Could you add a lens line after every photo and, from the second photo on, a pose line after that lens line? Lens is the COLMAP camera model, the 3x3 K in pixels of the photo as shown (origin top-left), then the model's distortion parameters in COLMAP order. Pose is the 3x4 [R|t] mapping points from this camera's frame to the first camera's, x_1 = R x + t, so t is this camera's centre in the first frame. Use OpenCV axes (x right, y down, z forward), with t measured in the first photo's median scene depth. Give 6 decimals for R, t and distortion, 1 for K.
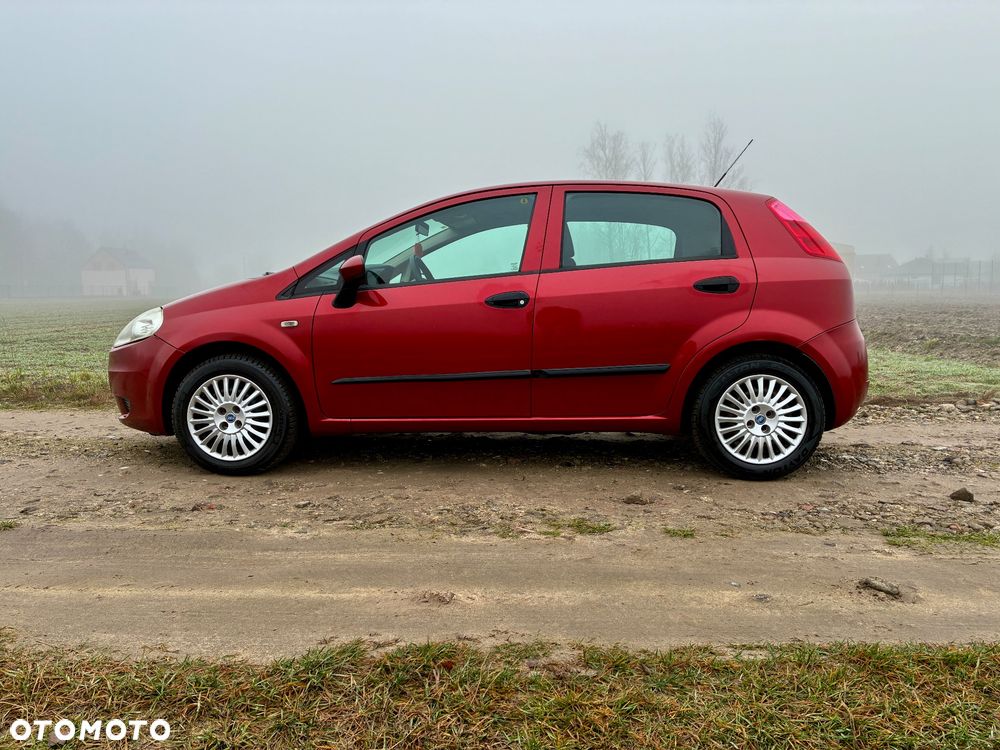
lens RADIAL K [[774.6, 0, 500.0], [0, 774.6, 375.0], [0, 0, 1]] dist [0.063139, -0.099205]
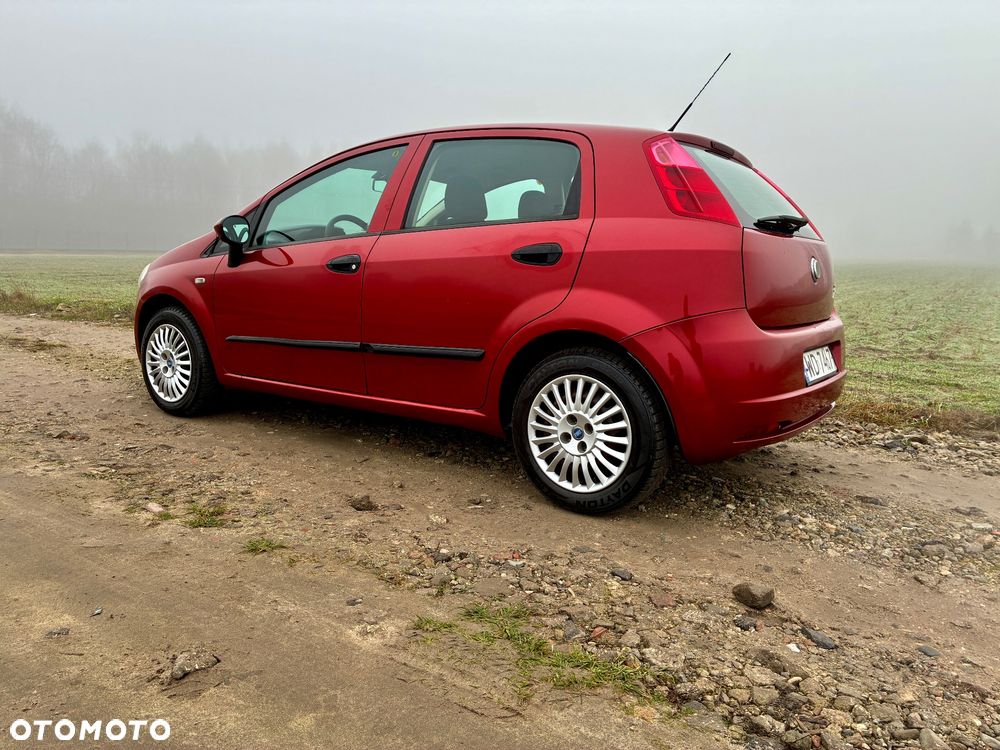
lens RADIAL K [[774.6, 0, 500.0], [0, 774.6, 375.0], [0, 0, 1]] dist [0.063139, -0.099205]
pose [[0.842156, 0.106646, -0.528583, 0.663975], [-0.083309, 0.994211, 0.067860, -0.044515], [0.532760, -0.013113, 0.846165, 0.320672]]
